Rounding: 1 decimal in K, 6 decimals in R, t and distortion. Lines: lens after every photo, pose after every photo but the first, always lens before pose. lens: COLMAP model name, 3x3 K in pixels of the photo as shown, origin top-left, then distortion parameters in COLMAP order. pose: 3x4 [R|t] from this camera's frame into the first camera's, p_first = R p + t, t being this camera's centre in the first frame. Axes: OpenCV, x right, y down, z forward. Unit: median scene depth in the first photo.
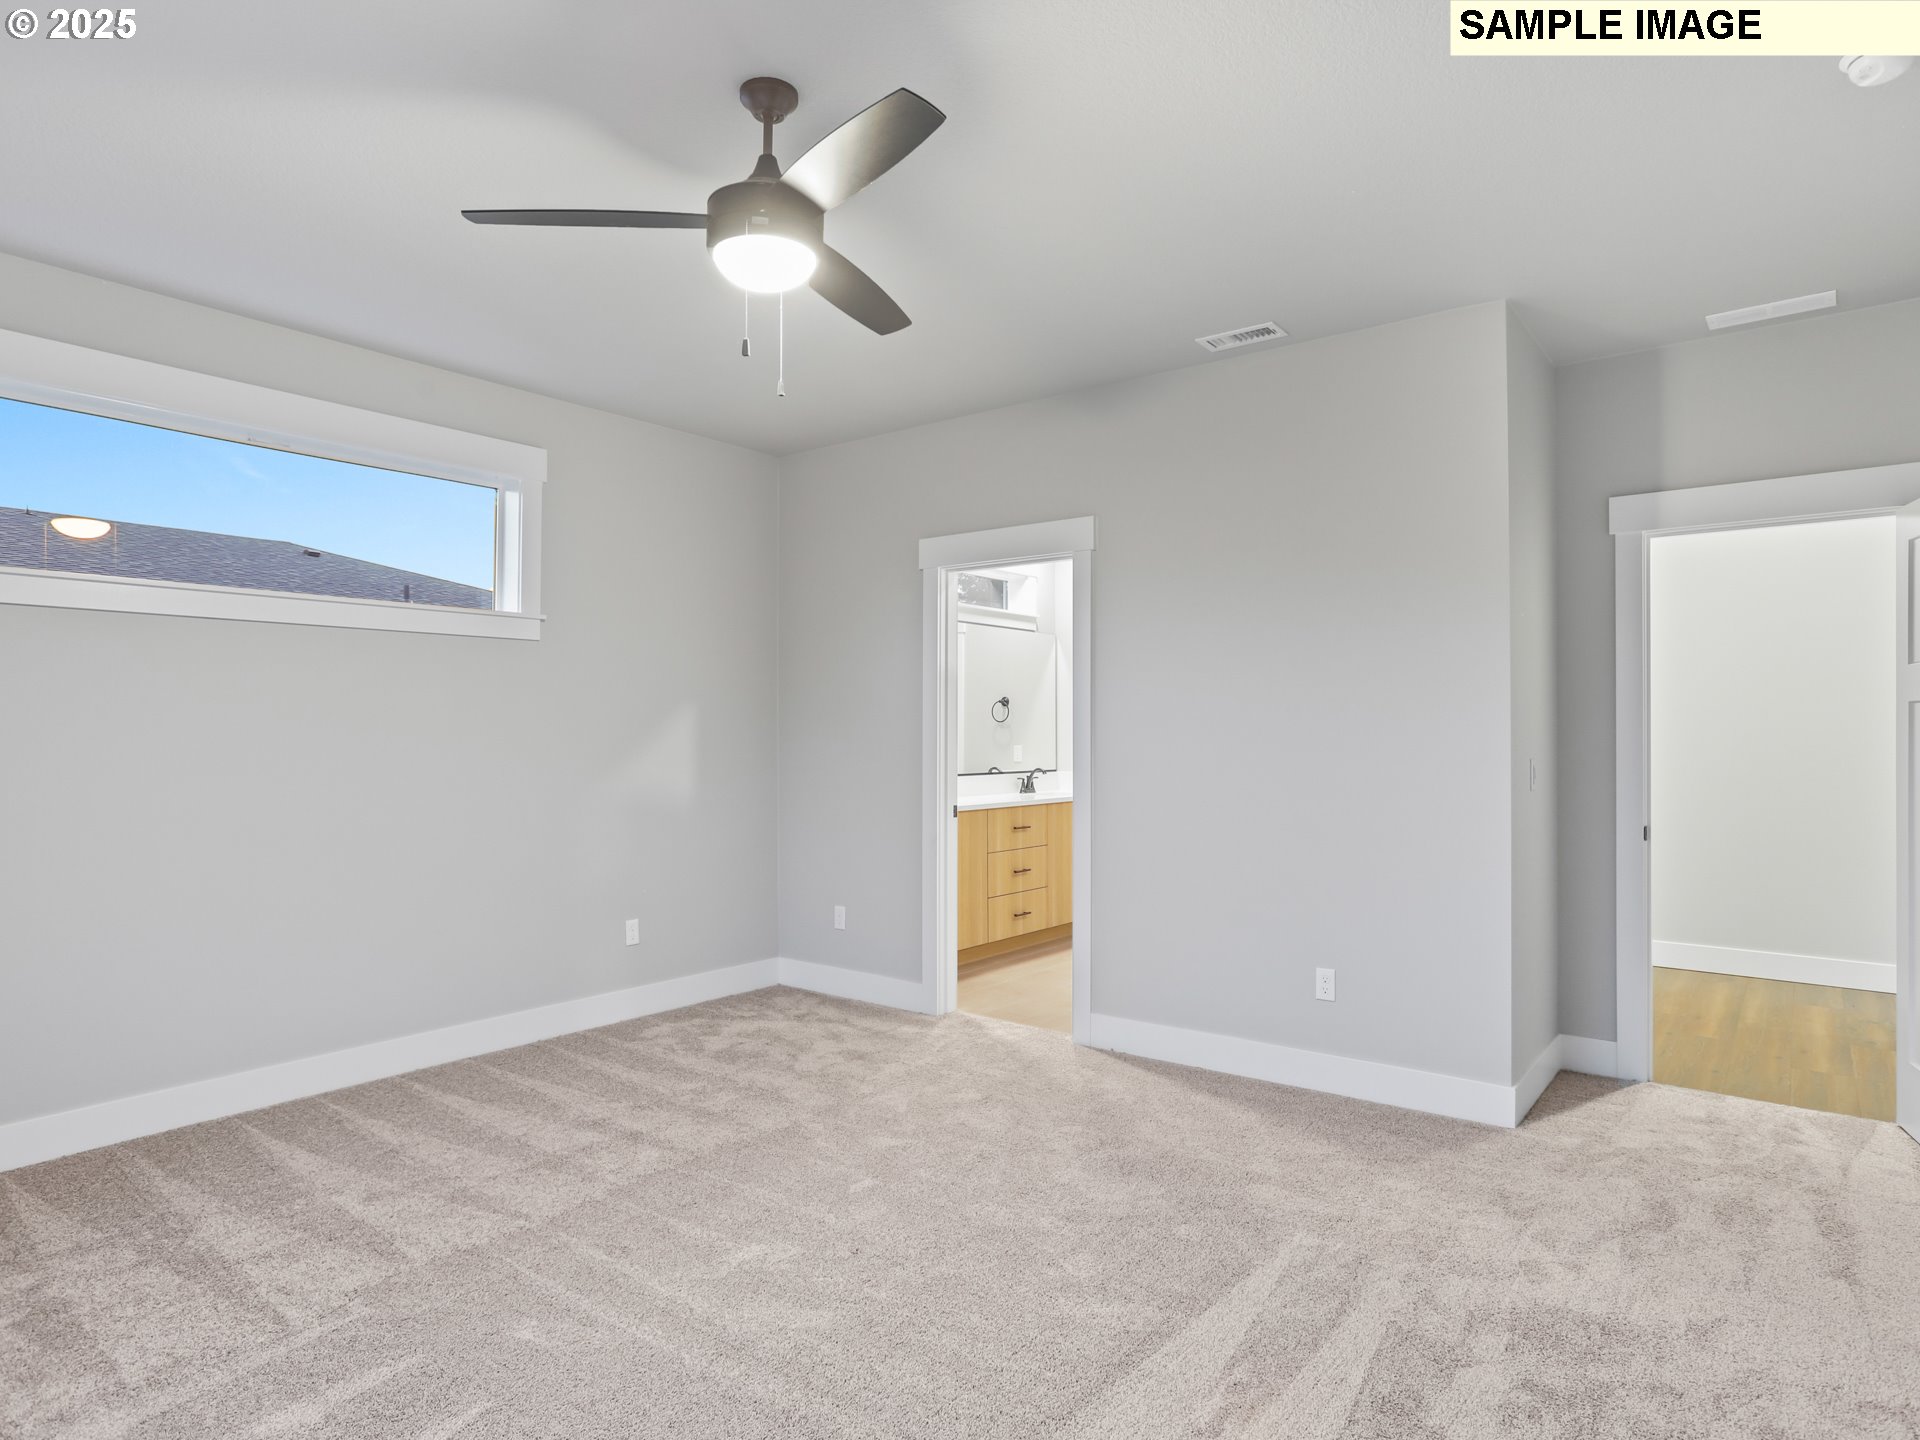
lens RADIAL K [[1031.5, 0, 965.9], [0, 1031.5, 719.4], [0, 0, 1]] dist [-0.000590, 0.001531]
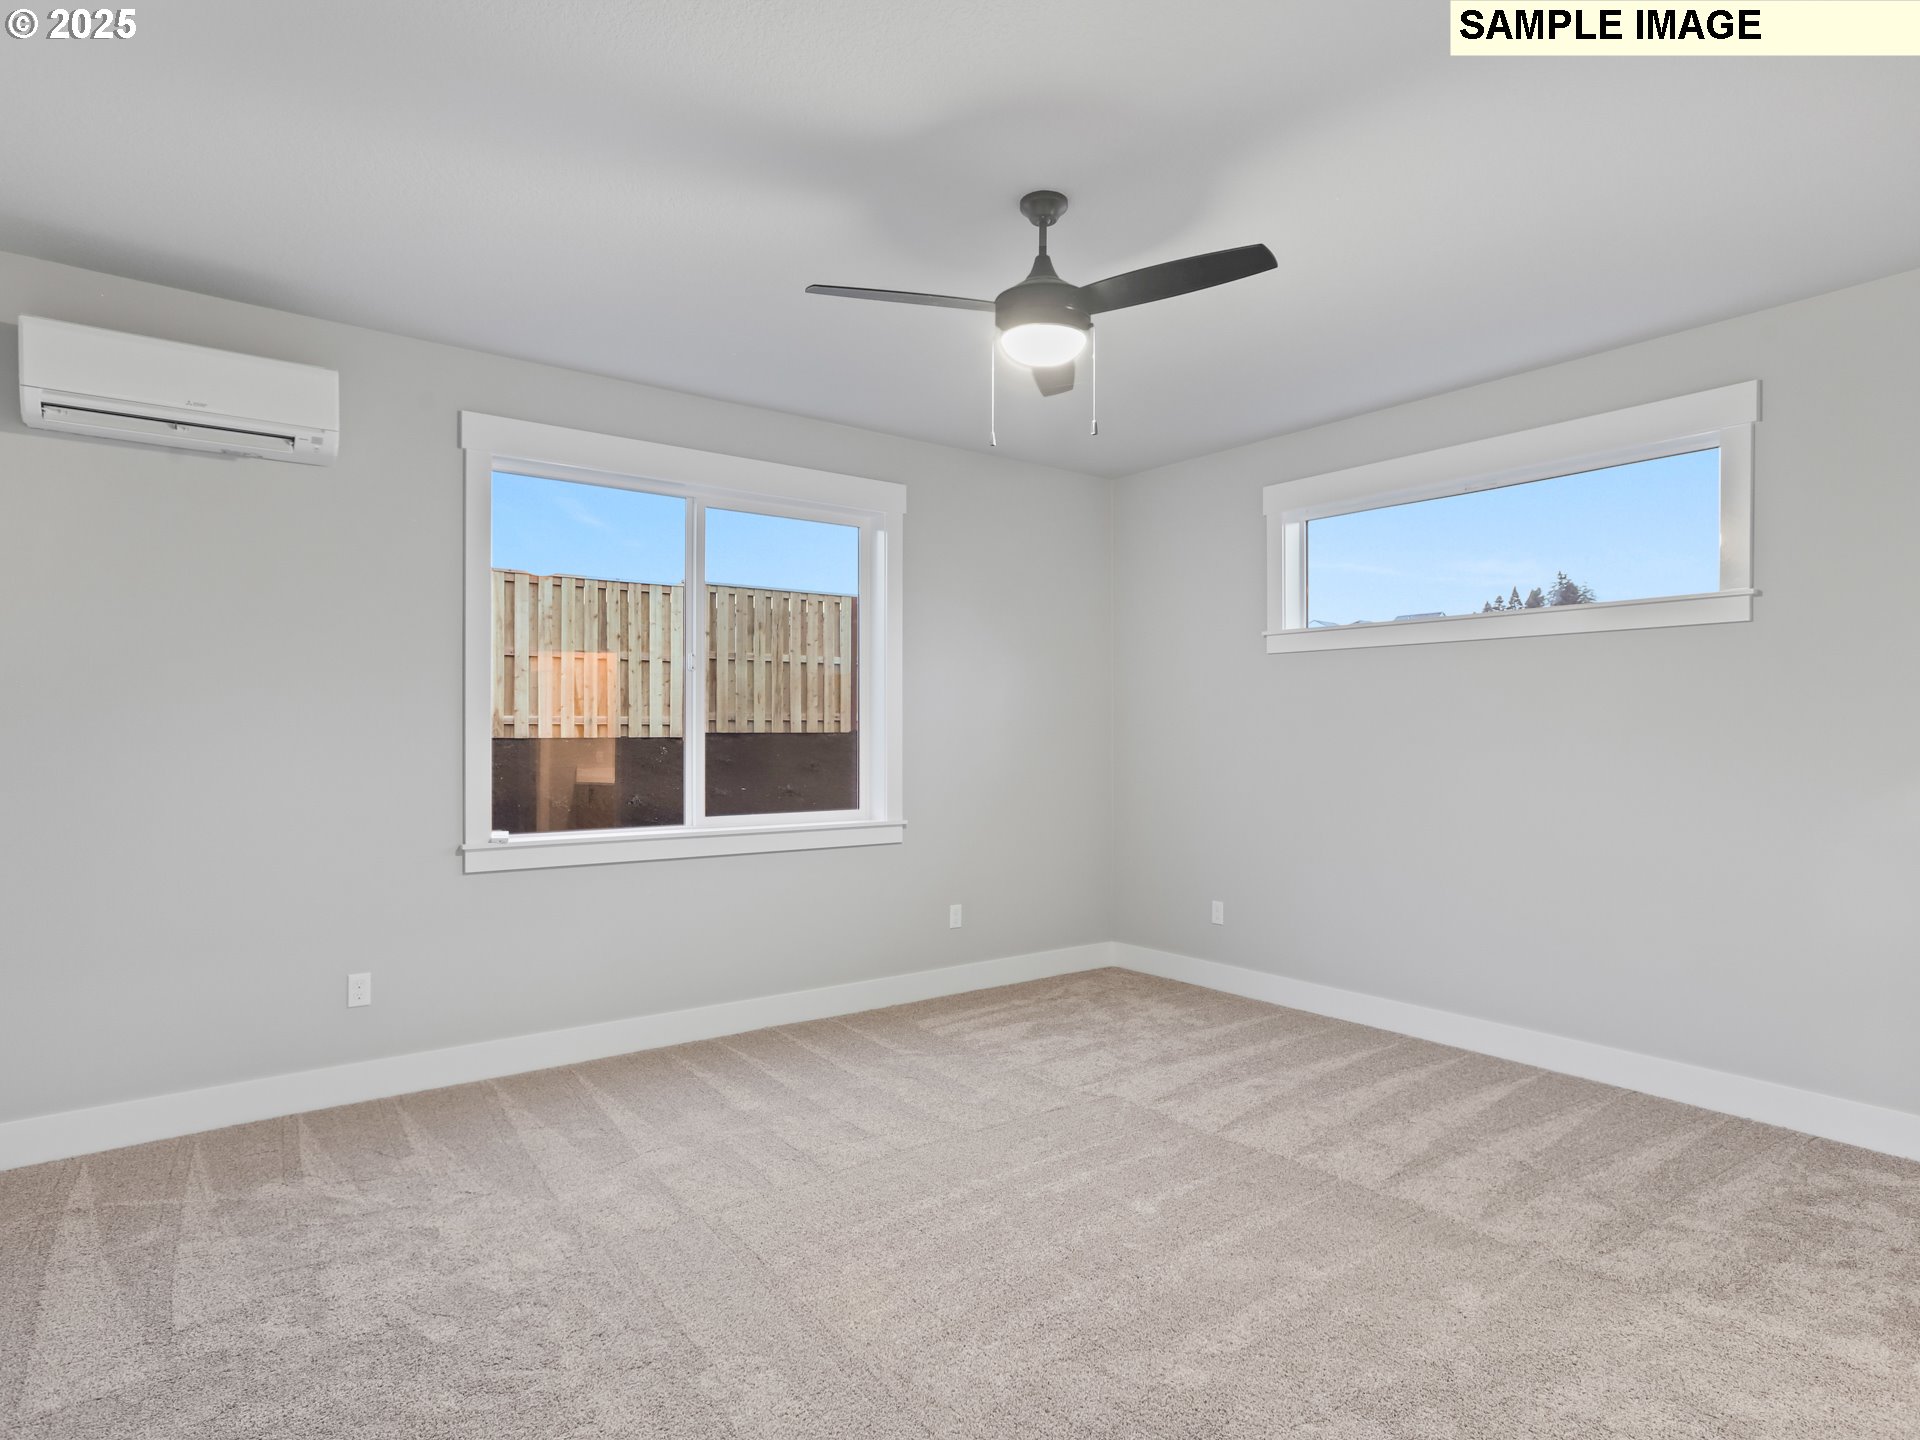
lens RADIAL K [[1031.5, 0, 965.9], [0, 1031.5, 719.4], [0, 0, 1]] dist [-0.000590, 0.001531]
pose [[-0.205858, -0.013966, -0.978482, 0.675753], [0.007664, 0.999844, -0.015884, 0.016555], [0.978552, -0.010769, -0.205719, 0.791403]]
